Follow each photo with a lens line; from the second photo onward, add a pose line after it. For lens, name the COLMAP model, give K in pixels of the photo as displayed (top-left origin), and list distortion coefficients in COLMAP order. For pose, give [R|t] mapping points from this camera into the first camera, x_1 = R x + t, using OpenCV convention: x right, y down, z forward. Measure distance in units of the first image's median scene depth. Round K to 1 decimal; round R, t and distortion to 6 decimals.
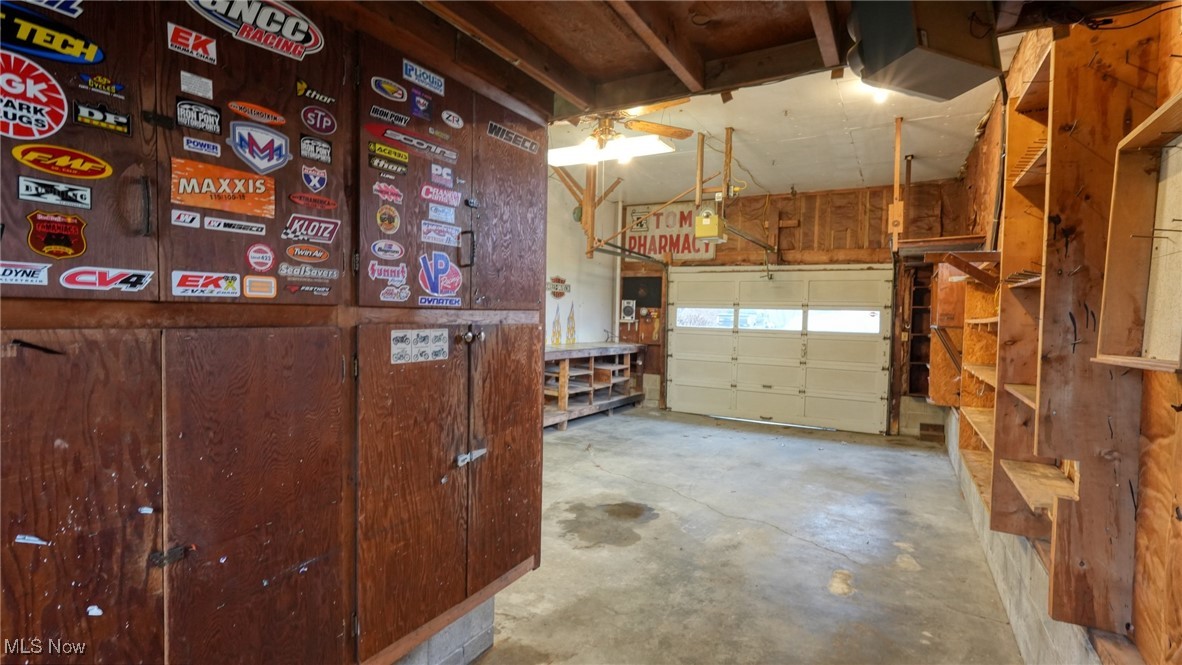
lens RADIAL K [[555.6, 0, 590.1], [0, 555.6, 335.2], [0, 0, 1]] dist [-0.002340, 0.000427]
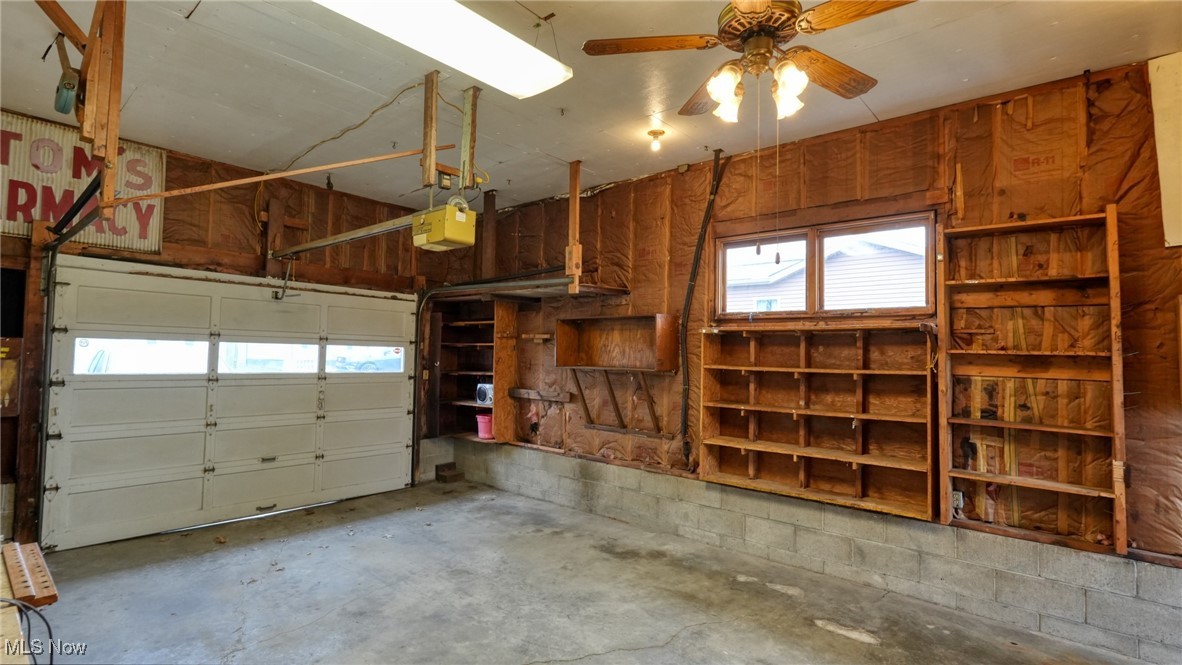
lens RADIAL K [[555.6, 0, 590.9], [0, 555.6, 330.1], [0, 0, 1]] dist [-0.002340, 0.000427]
pose [[0.197025, 0.025456, 0.980068, -0.284570], [0.019211, 0.999371, -0.029819, -0.038696], [-0.980210, 0.024704, 0.196412, 0.538902]]
